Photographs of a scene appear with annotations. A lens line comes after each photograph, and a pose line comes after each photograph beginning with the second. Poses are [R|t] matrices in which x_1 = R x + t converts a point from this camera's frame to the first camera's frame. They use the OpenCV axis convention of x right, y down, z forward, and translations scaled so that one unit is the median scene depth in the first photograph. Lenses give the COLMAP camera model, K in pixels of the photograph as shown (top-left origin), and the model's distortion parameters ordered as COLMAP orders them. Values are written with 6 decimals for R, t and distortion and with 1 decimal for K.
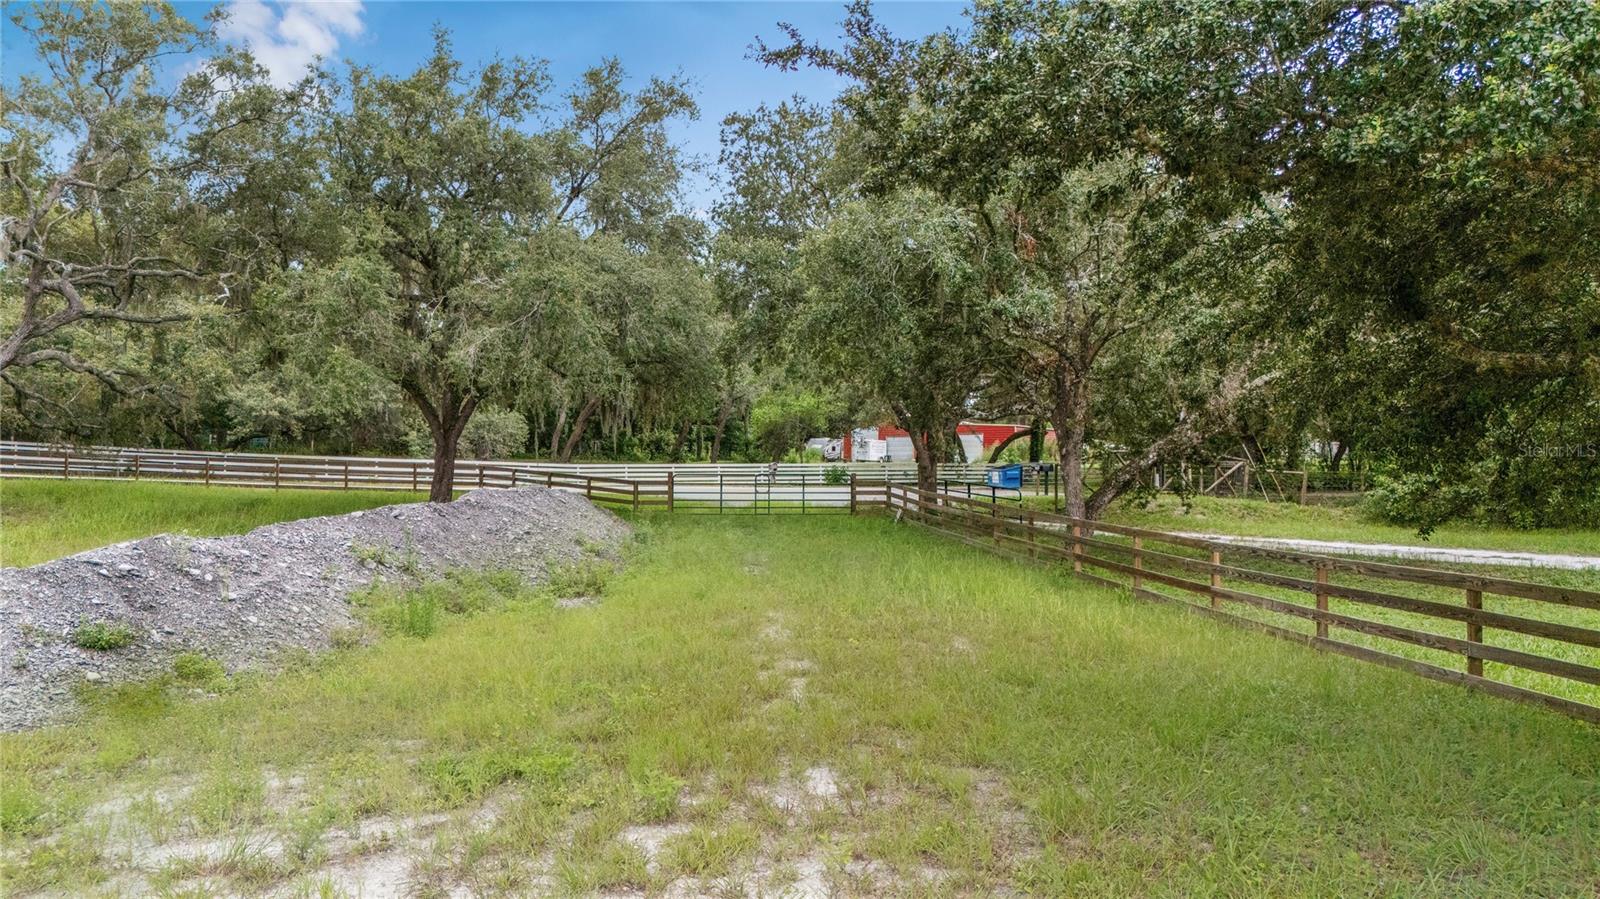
lens RADIAL K [[1166.1, 0, 801.1], [0, 1166.1, 448.8], [0, 0, 1]] dist [0.035668, -0.042570]
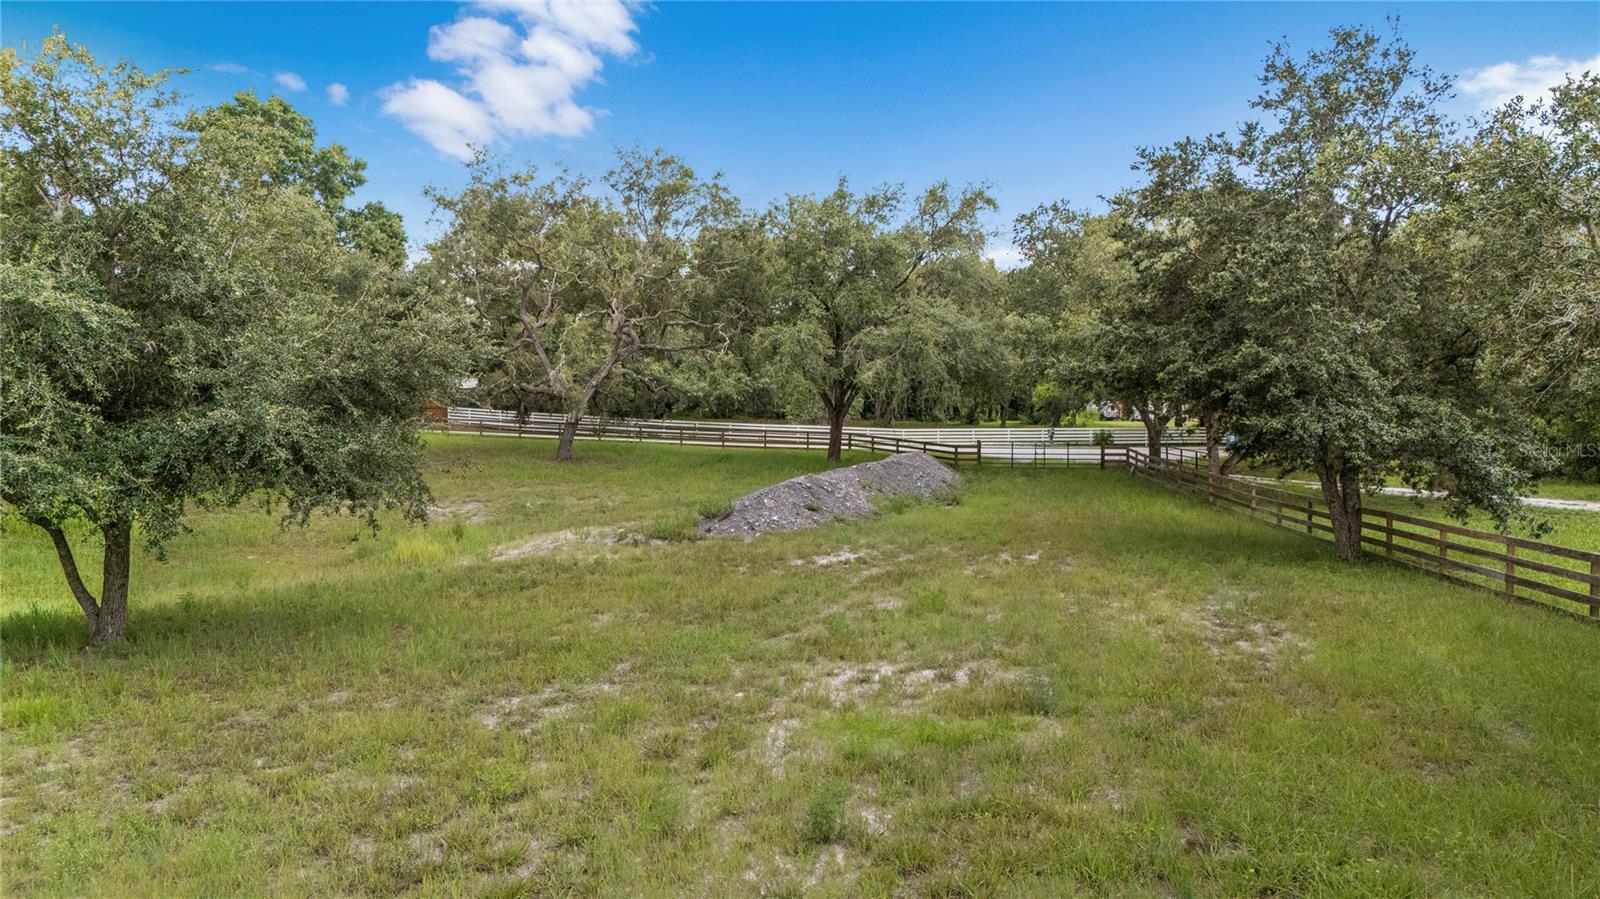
lens RADIAL K [[1166.1, 0, 768.0], [0, 1166.1, 443.7], [0, 0, 1]] dist [0.035668, -0.042570]
pose [[0.963840, 0.006678, -0.266397, 0.033336], [0.003556, 0.999275, 0.037915, -0.037673], [0.266457, -0.037491, 0.963117, -0.615006]]
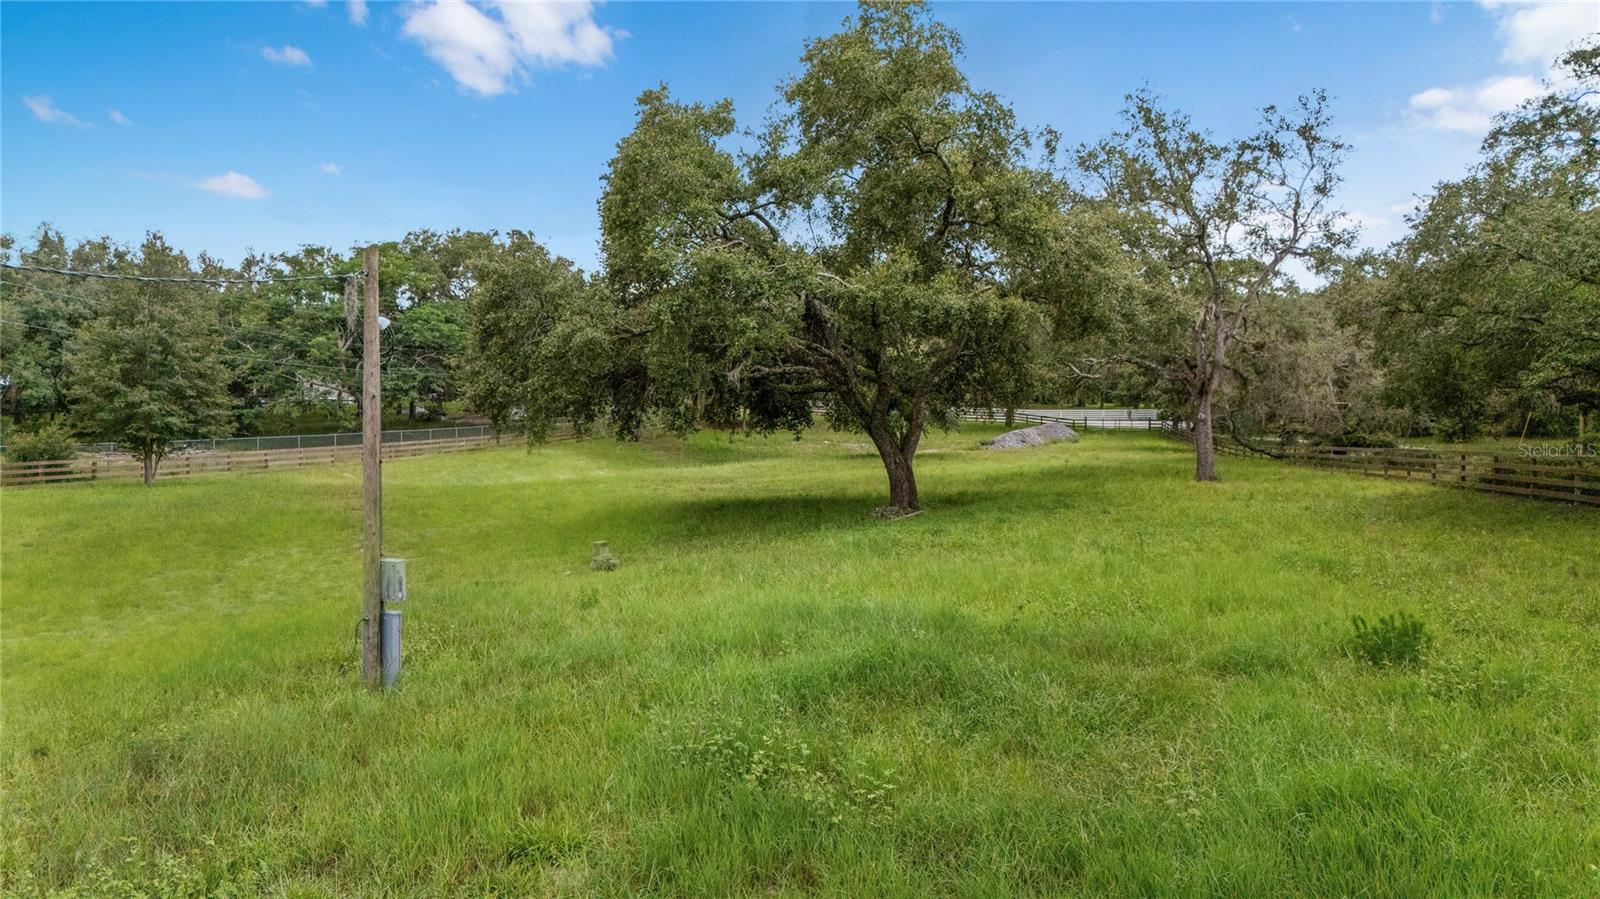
lens RADIAL K [[1166.1, 0, 804.8], [0, 1166.1, 439.8], [0, 0, 1]] dist [0.035668, -0.042570]
pose [[0.947189, 0.014933, -0.320327, 0.189580], [0.002420, 0.998554, 0.053708, -0.094181], [0.320665, -0.051647, 0.945783, -2.345235]]
